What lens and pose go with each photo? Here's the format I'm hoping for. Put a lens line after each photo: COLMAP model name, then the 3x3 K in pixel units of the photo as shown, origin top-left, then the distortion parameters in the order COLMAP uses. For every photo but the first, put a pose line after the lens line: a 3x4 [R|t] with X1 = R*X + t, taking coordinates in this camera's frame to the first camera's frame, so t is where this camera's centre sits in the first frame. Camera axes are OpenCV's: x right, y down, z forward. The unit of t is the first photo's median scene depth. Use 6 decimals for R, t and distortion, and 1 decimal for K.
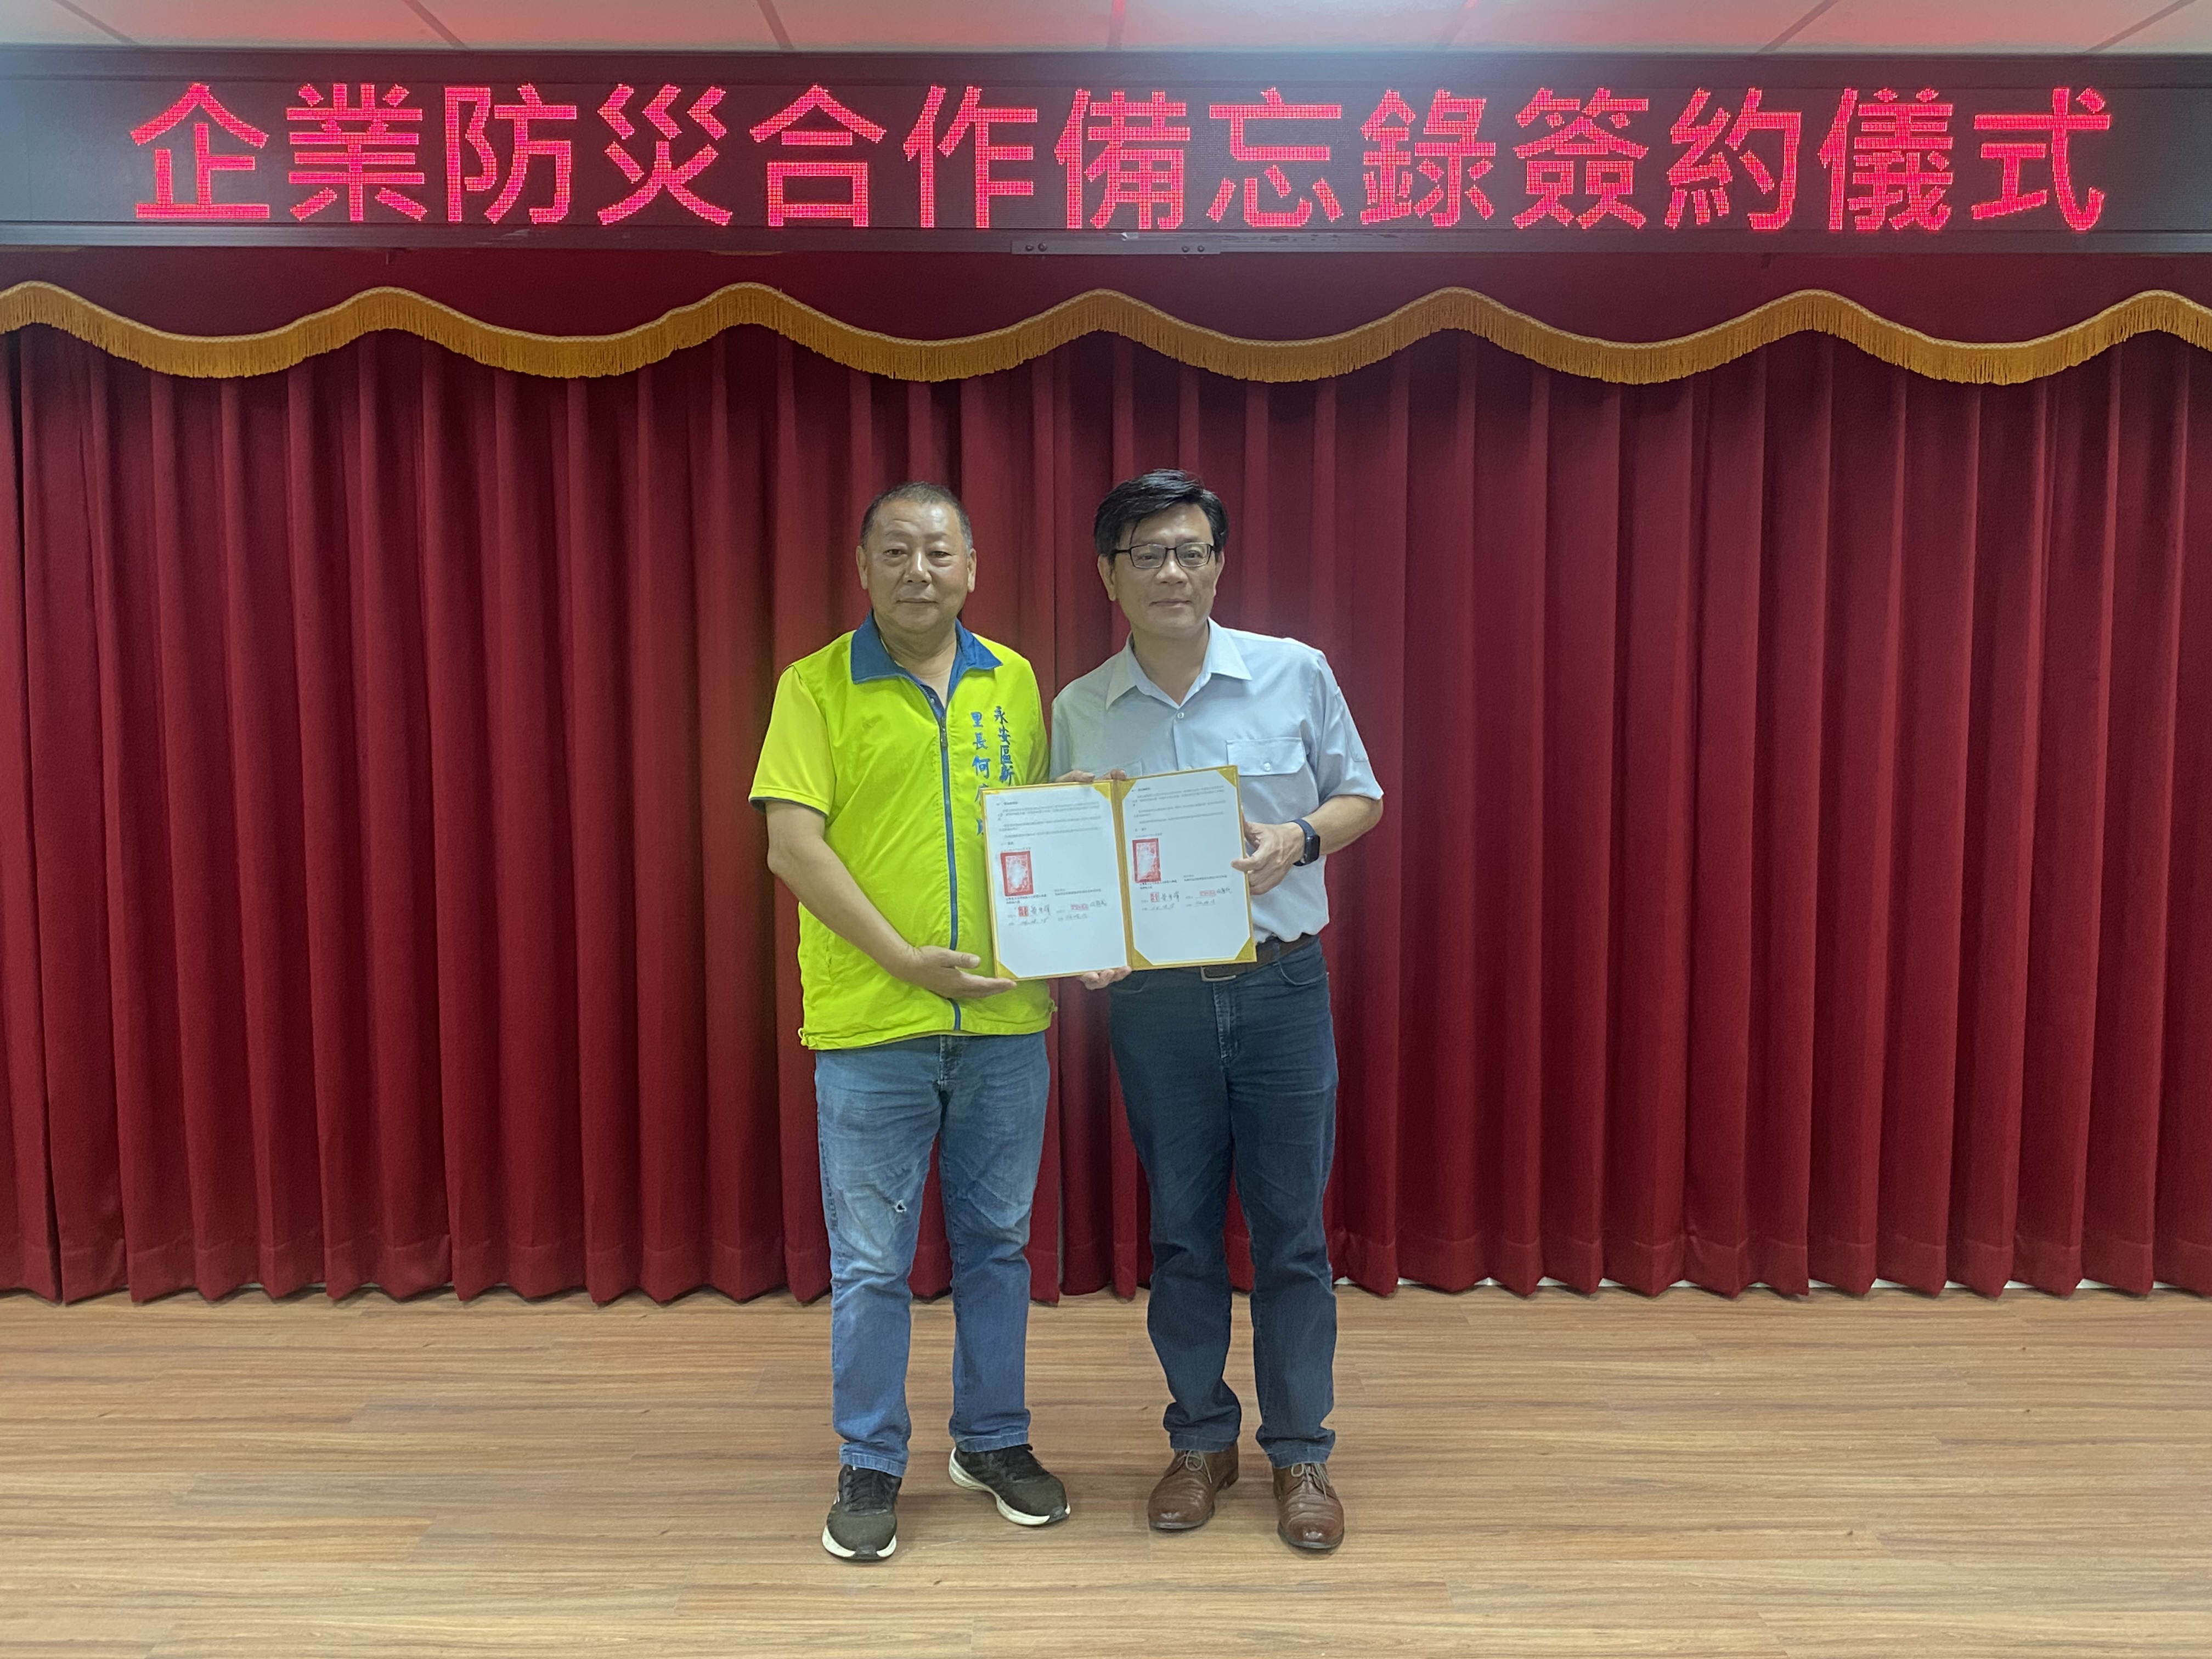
lens RADIAL K [[2211.5, 0, 1073.8], [0, 2211.5, 810.6], [0, 0, 1]] dist [-0.015205, 0.000000]
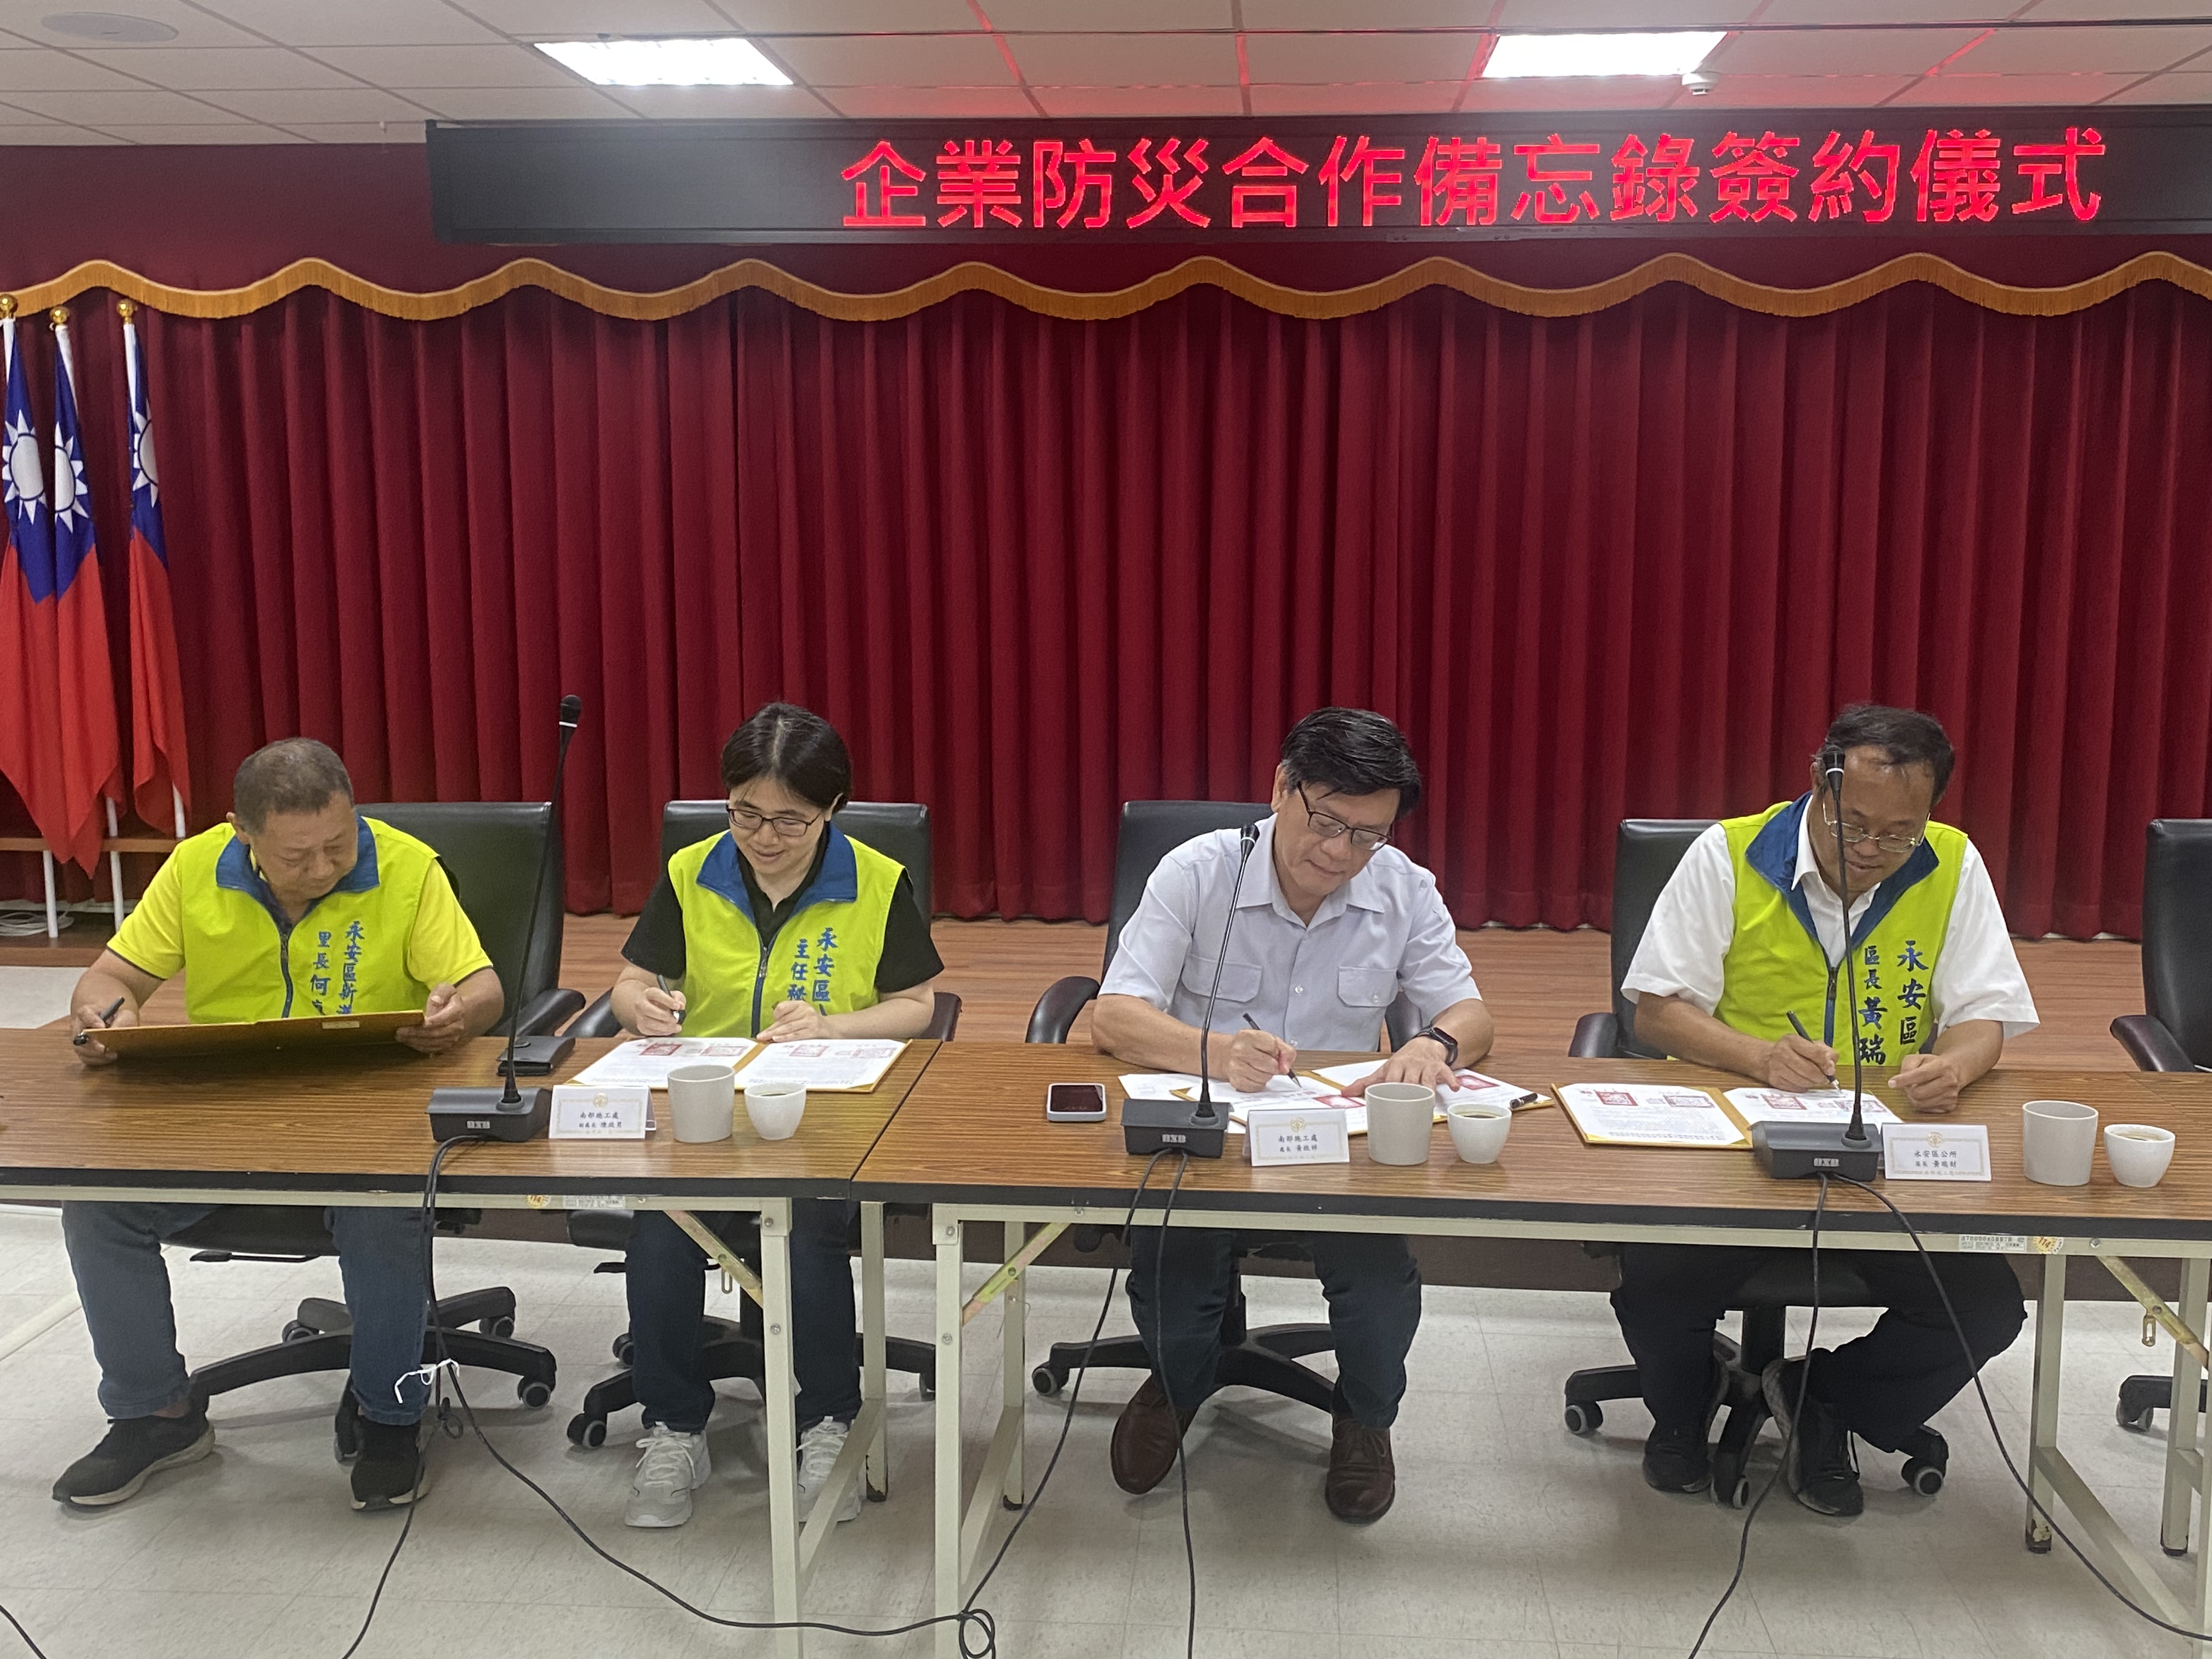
lens RADIAL K [[2300.8, 0, 1127.6], [0, 2300.8, 816.1], [0, 0, 1]] dist [0.005463, 0.000000]
pose [[0.996719, 0.010879, -0.080201, -0.076699], [-0.006921, 0.998752, 0.049465, 0.078355], [0.080639, -0.048747, 0.995551, -0.680315]]
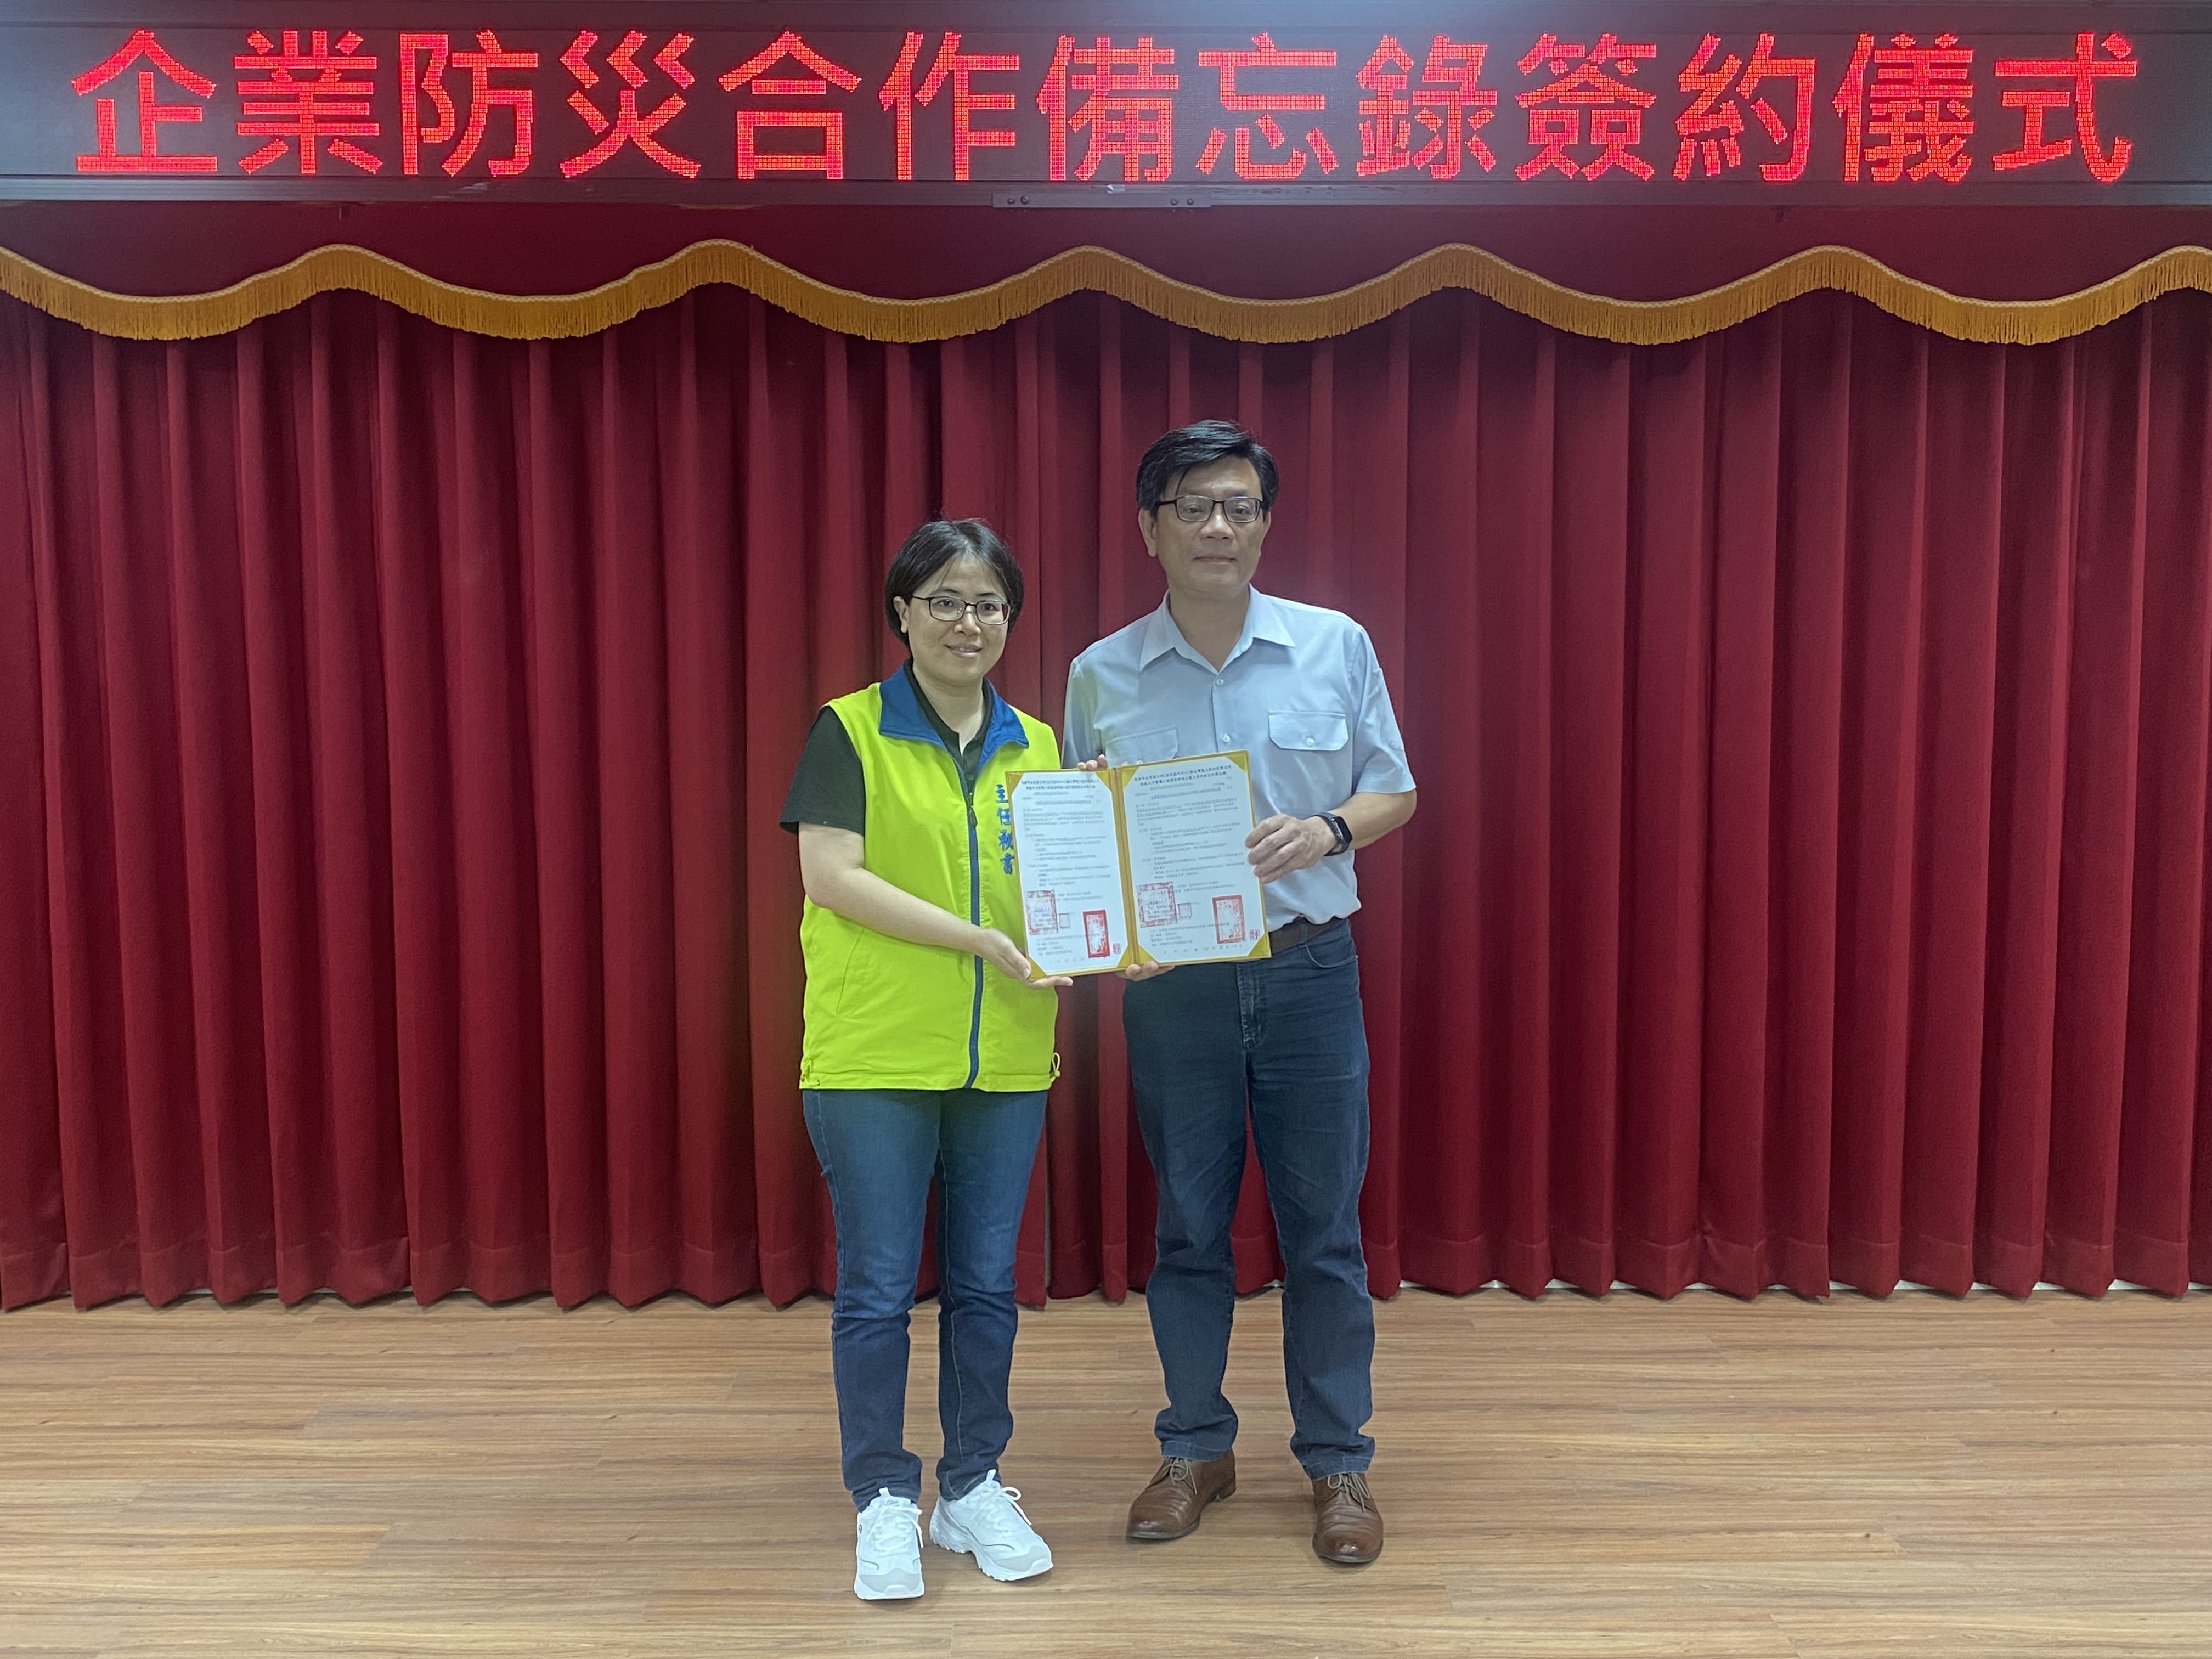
lens RADIAL K [[2338.3, 0, 1077.3], [0, 2338.3, 812.6], [0, 0, 1]] dist [-0.015057, 0.000000]
pose [[0.999992, -0.001988, 0.003600, 0.004372], [0.001991, 0.999998, -0.000955, 0.011537], [-0.003599, 0.000962, 0.999993, -0.013178]]
